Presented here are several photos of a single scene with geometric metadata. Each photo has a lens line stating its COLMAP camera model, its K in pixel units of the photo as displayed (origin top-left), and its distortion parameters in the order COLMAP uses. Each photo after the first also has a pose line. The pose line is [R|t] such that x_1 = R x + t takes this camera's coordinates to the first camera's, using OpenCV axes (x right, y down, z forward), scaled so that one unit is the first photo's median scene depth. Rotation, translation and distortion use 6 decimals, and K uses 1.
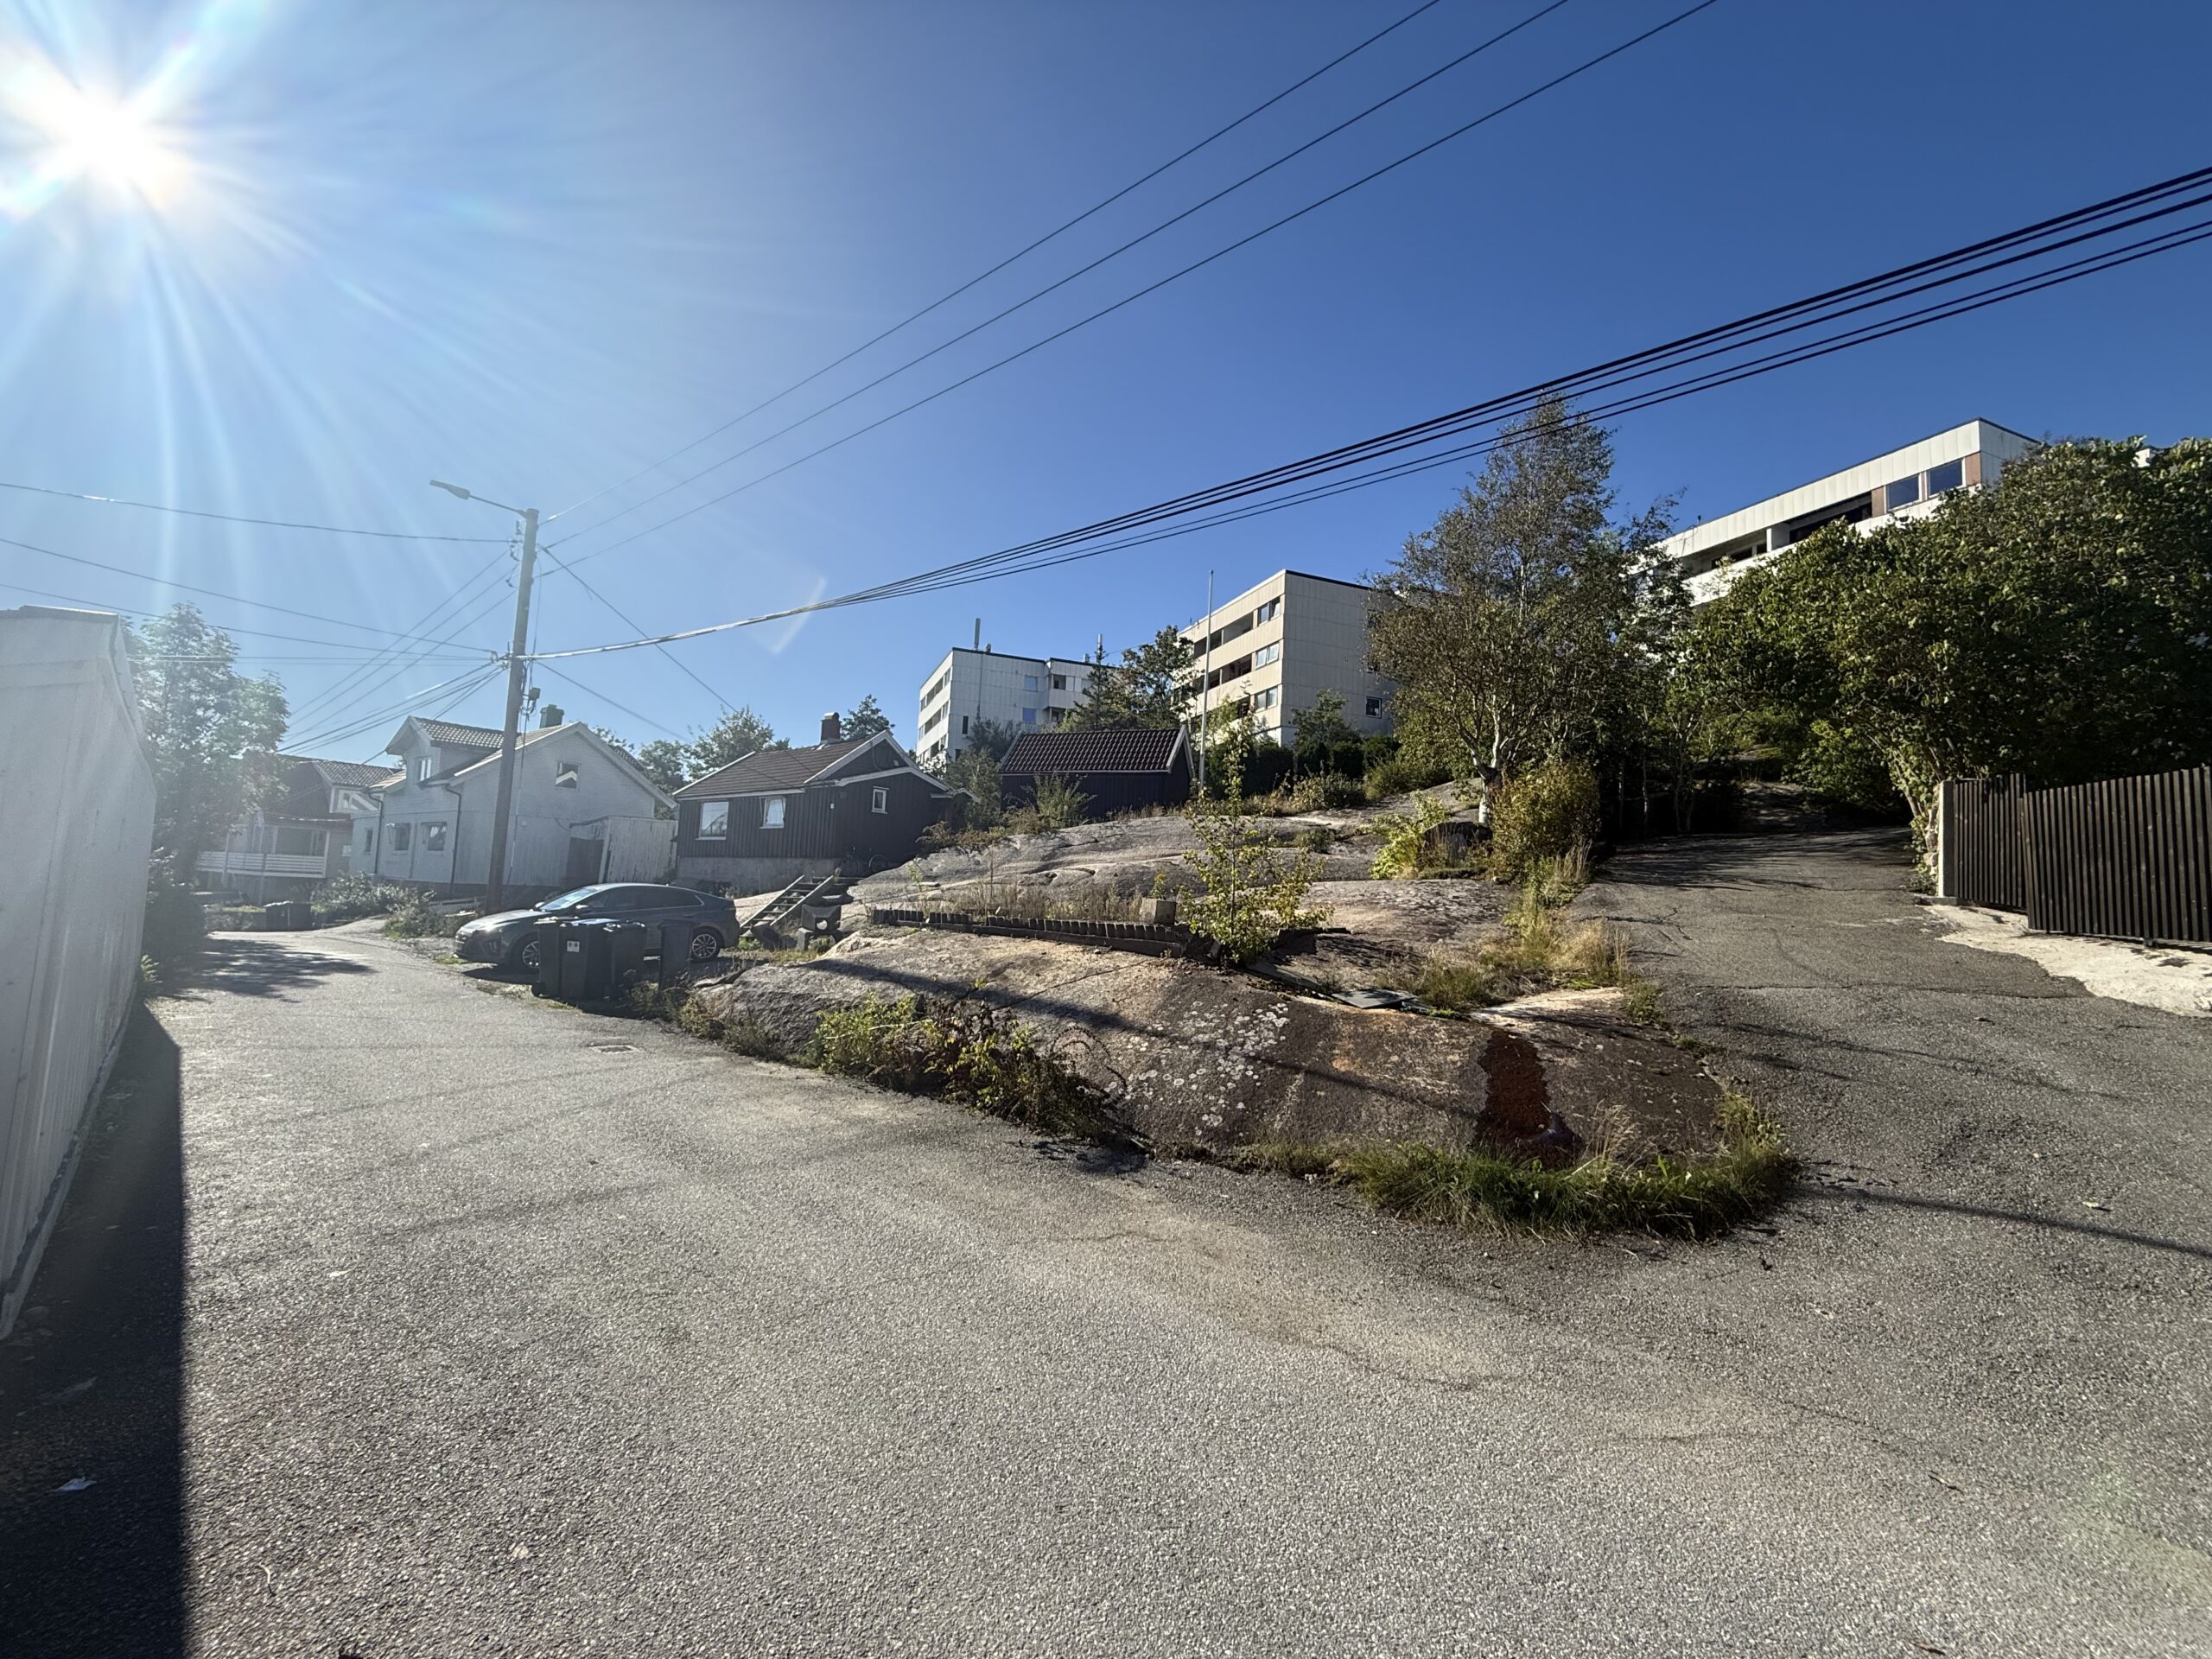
lens RADIAL K [[871.7, 0, 1106.0], [0, 871.7, 829.5], [0, 0, 1]] dist [-0.000085, 0.000055]
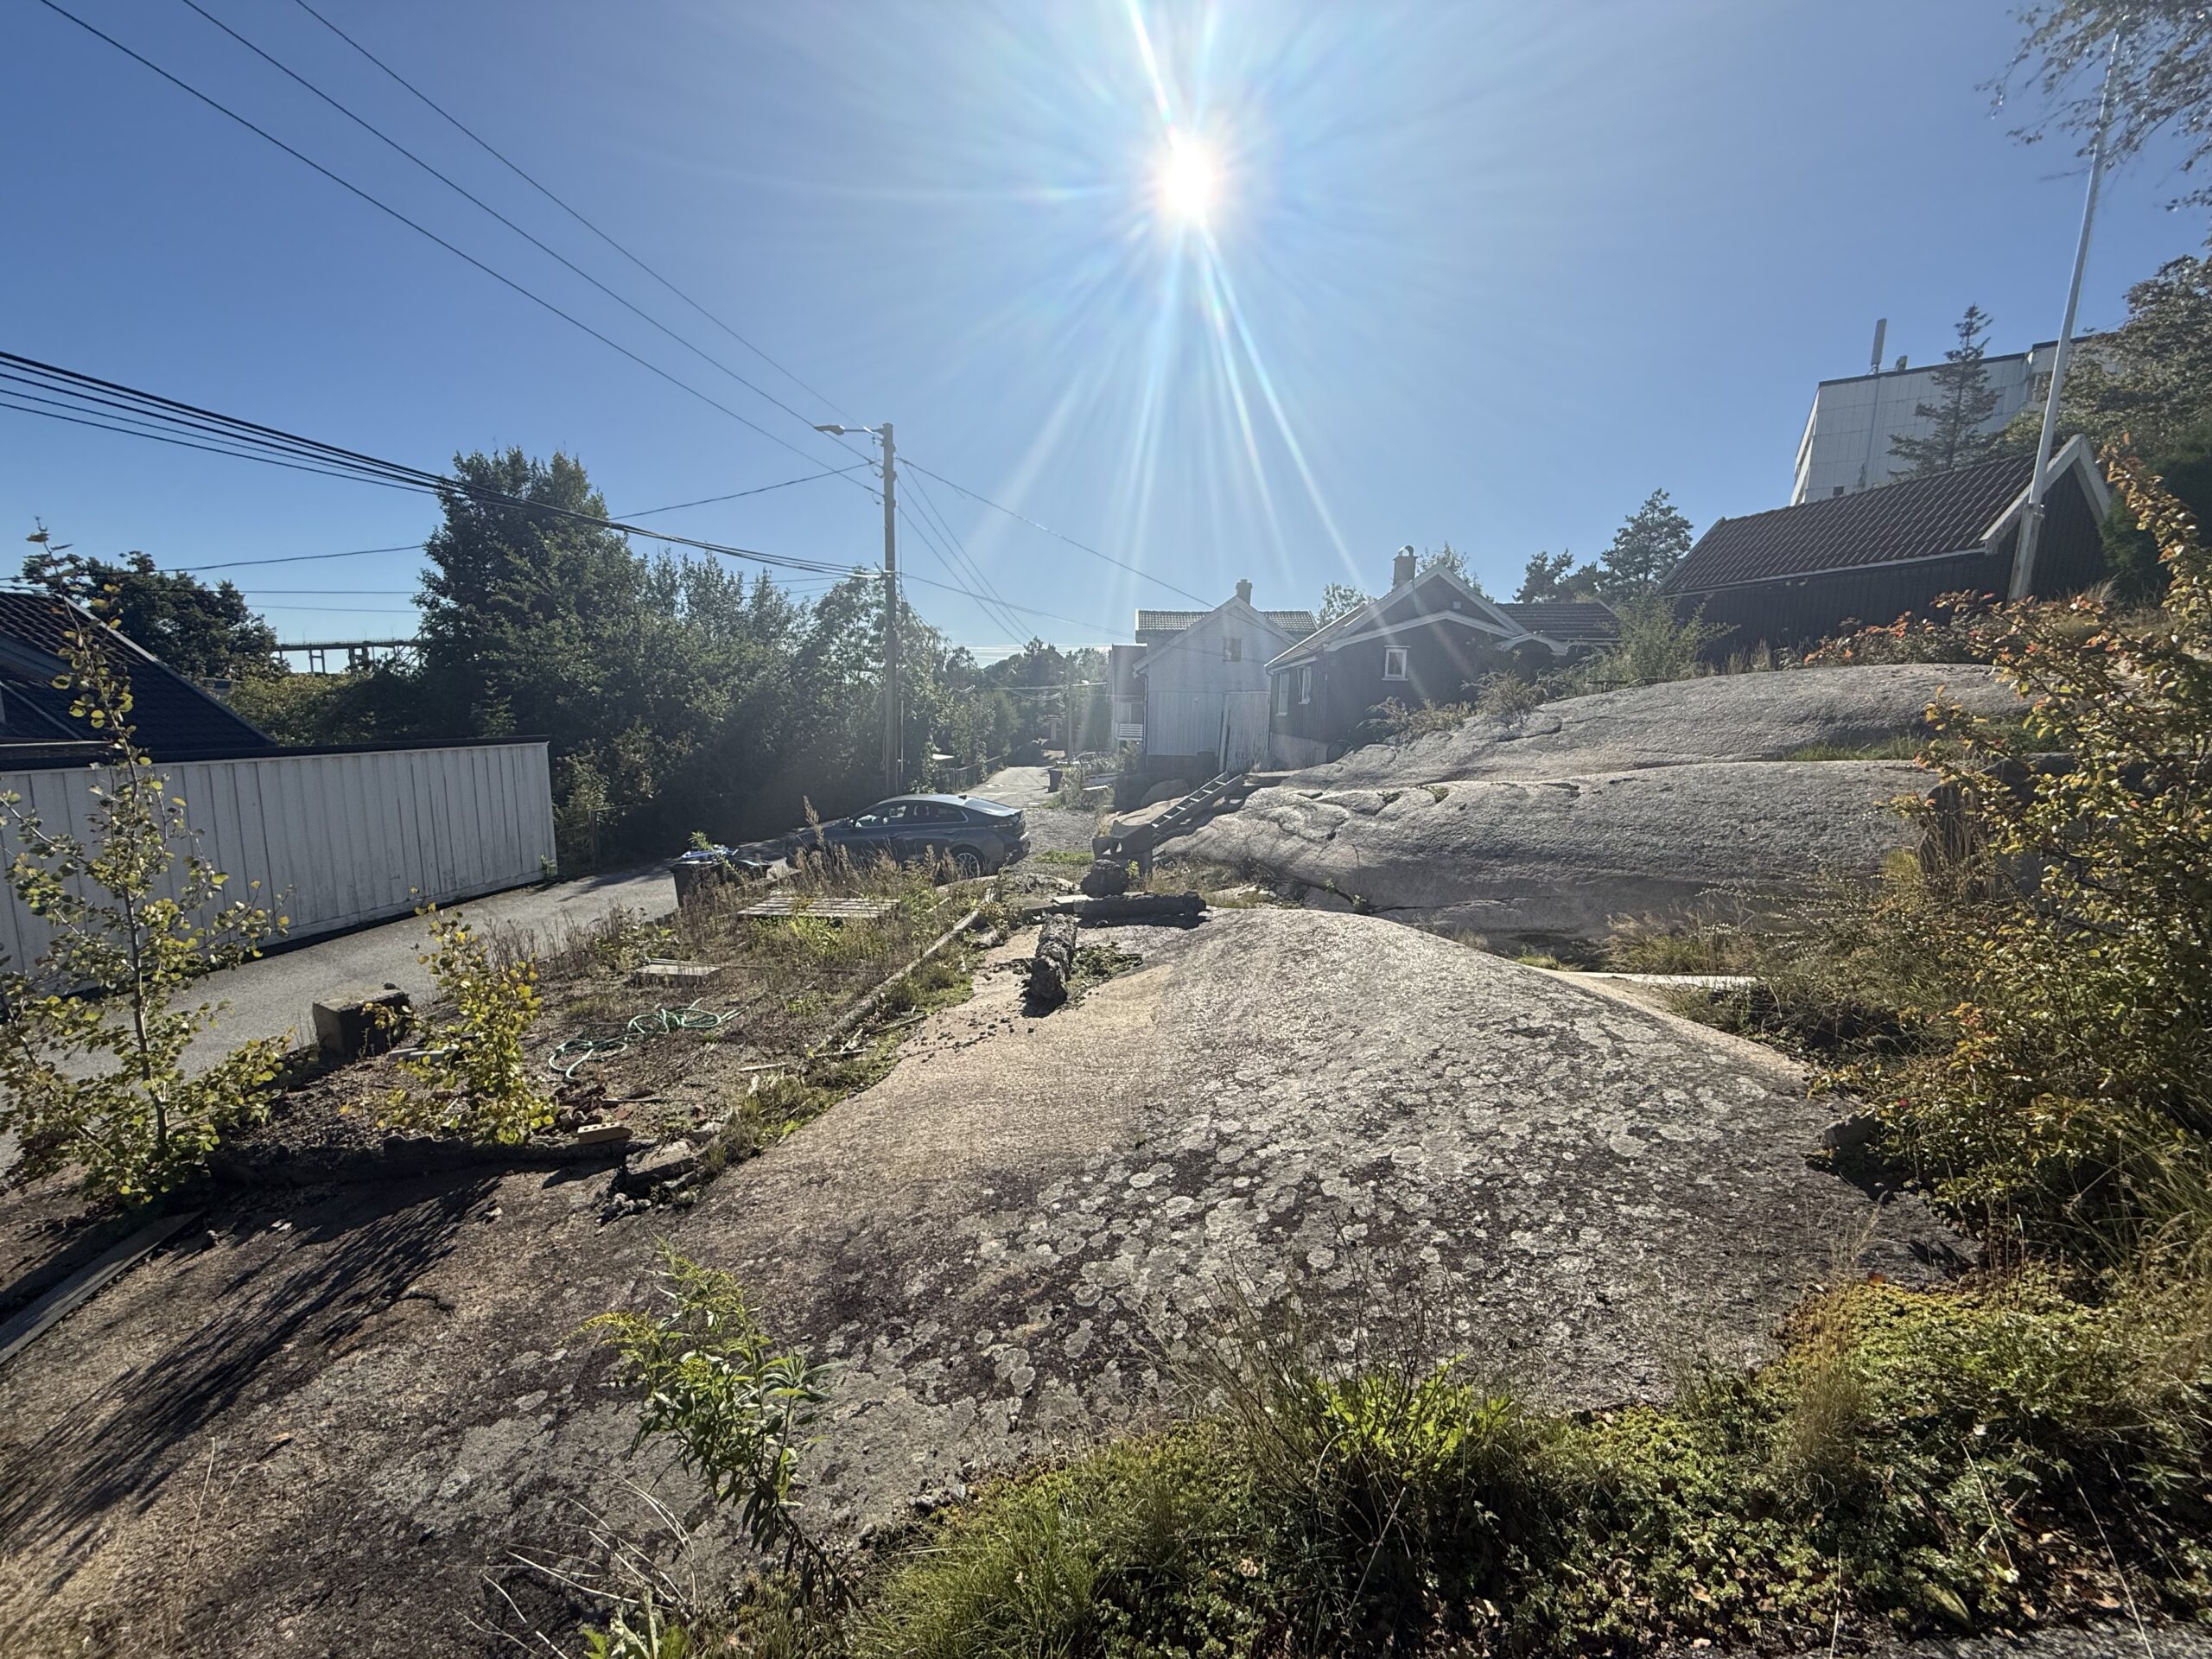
lens RADIAL K [[871.7, 0, 1106.0], [0, 871.7, 829.5], [0, 0, 1]] dist [-0.000085, 0.000055]
pose [[0.542207, 0.098299, -0.834476, 0.175297], [0.056564, 0.986610, 0.152973, -0.014405], [0.838339, -0.130144, 0.529386, 0.262379]]
